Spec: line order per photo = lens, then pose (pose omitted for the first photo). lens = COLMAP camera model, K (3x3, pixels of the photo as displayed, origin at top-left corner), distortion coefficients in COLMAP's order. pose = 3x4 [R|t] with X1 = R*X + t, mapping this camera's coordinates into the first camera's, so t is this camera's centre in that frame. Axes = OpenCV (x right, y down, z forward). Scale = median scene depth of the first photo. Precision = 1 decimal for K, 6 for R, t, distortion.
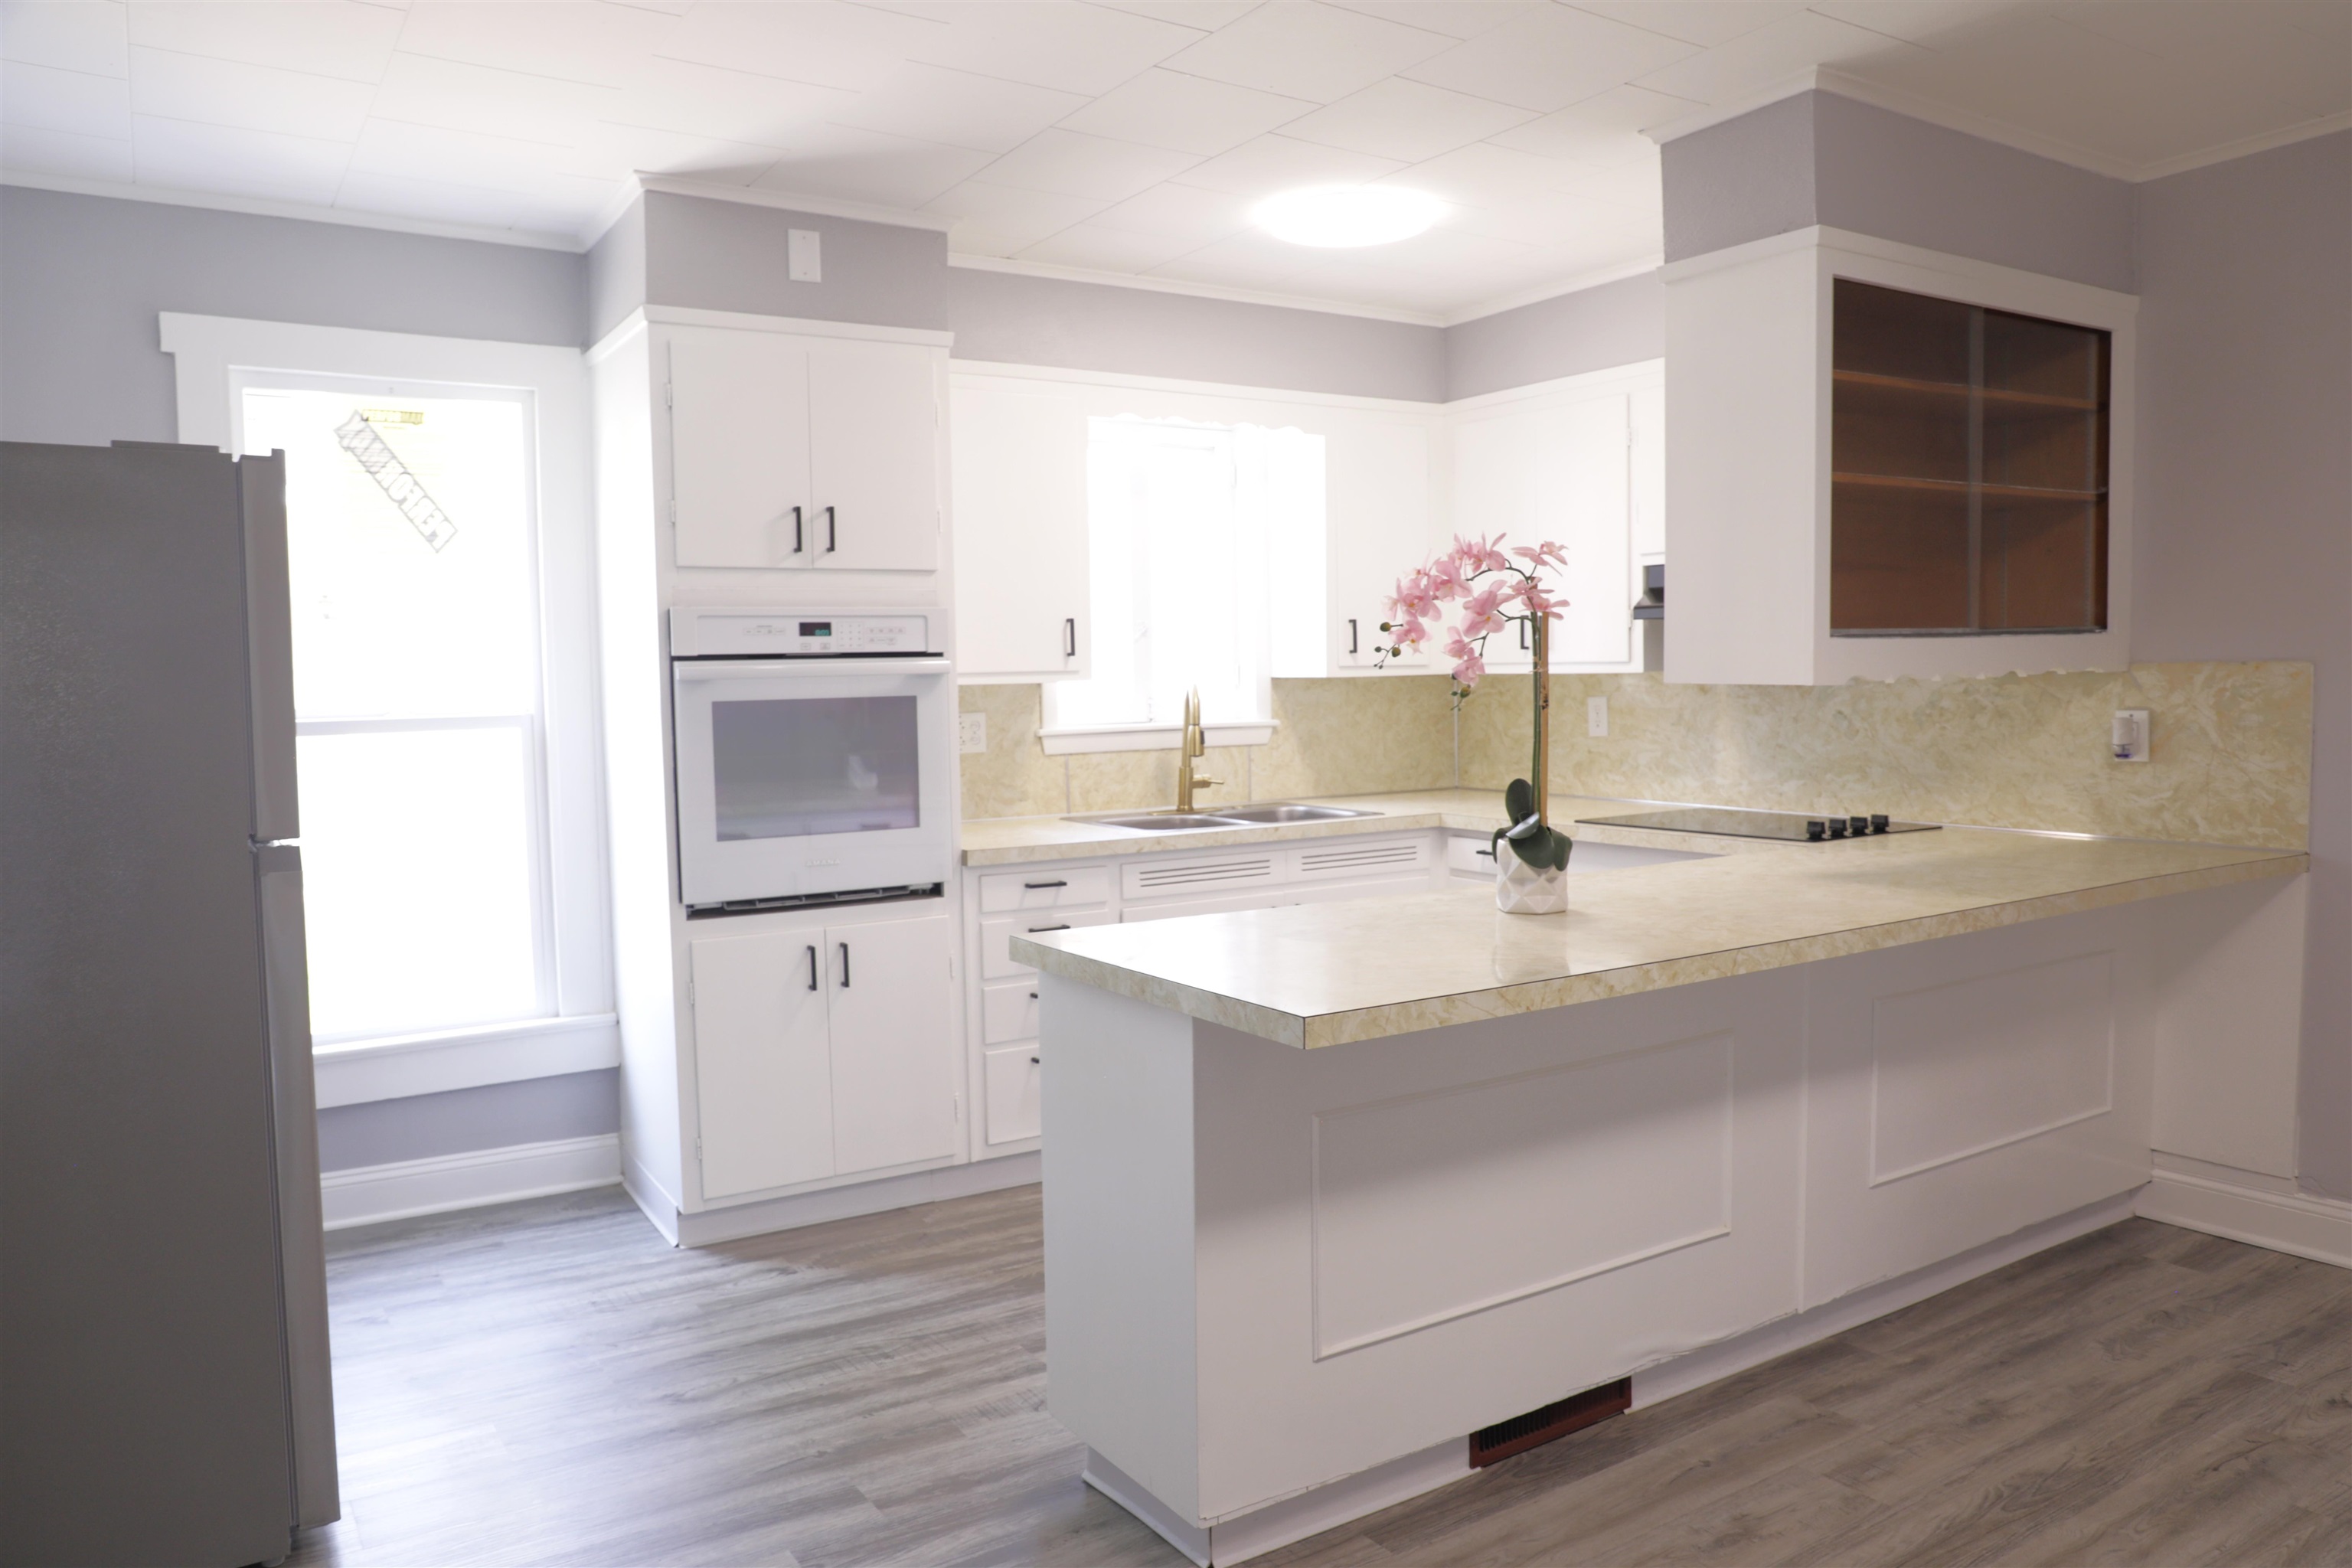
lens RADIAL K [[1616.8, 0, 1167.9], [0, 1616.8, 786.0], [0, 0, 1]] dist [-0.072186, 0.040040]
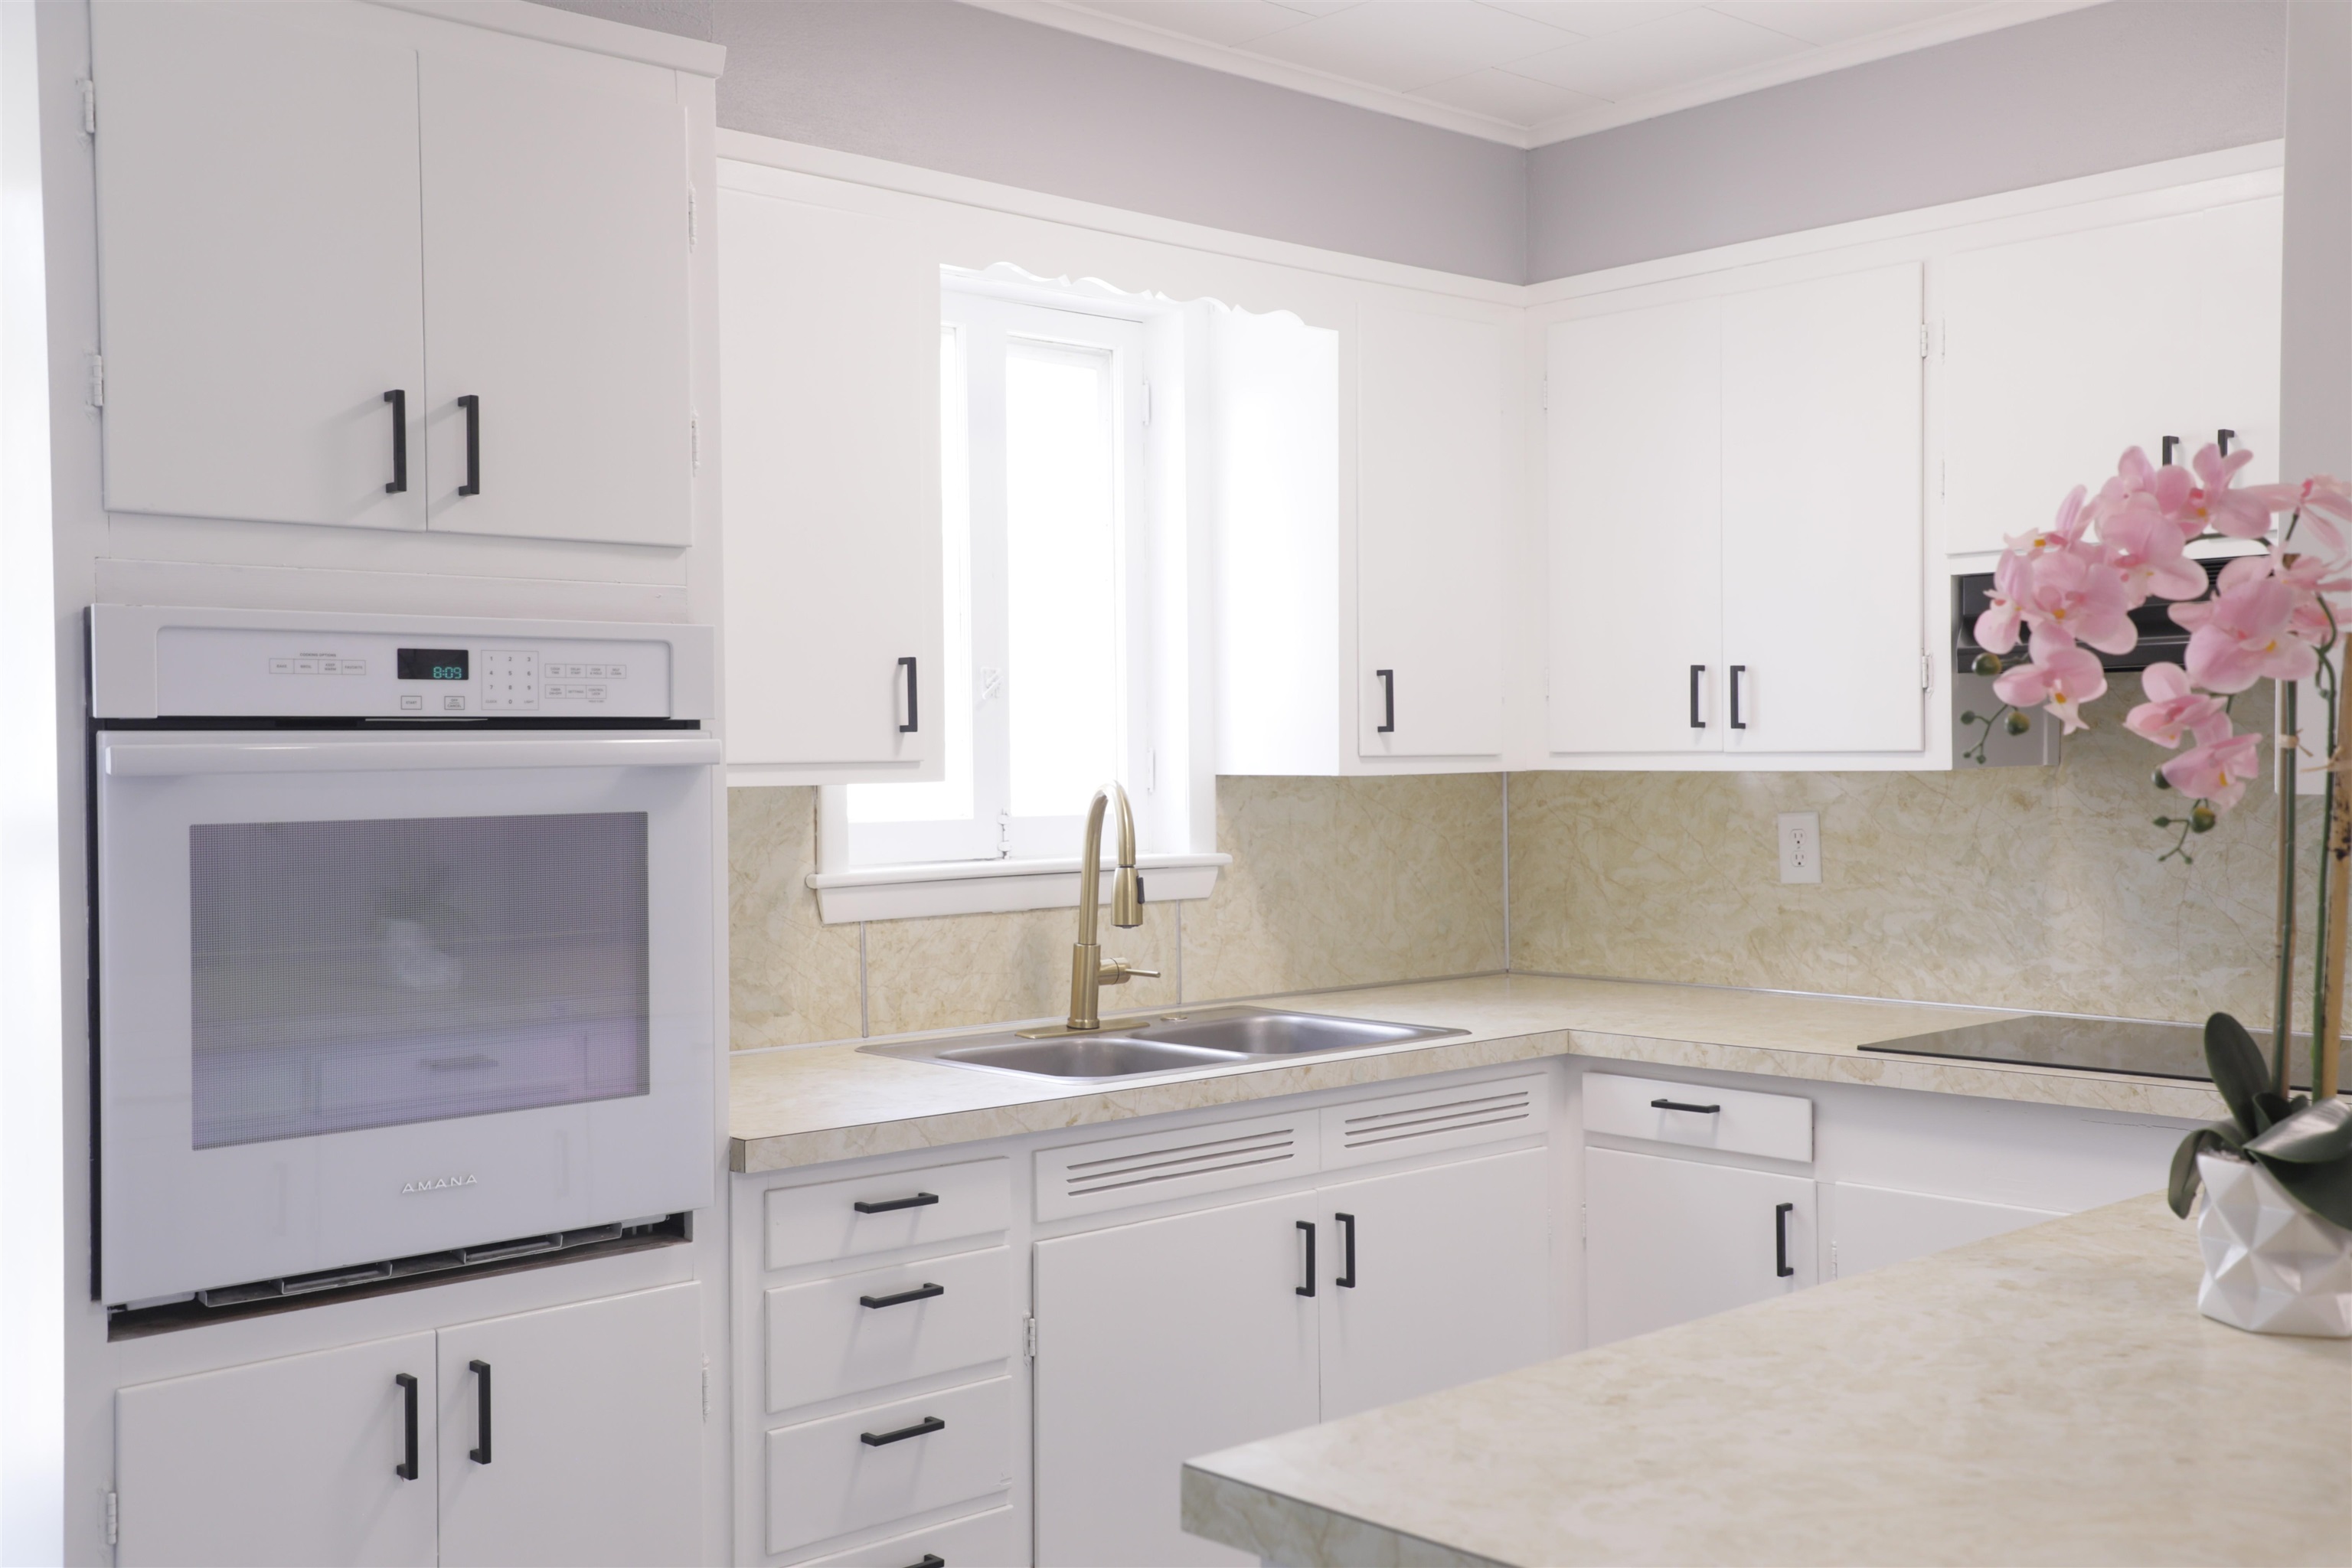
lens RADIAL K [[2373.2, 0, 1176.0], [0, 2373.2, 784.0], [0, 0, 1]] dist [0.075456, -0.001008]
pose [[0.981540, 0.005472, 0.191179, -0.117402], [0.006370, 0.998101, -0.061274, -0.017742], [-0.191151, 0.061360, 0.979641, 0.252016]]
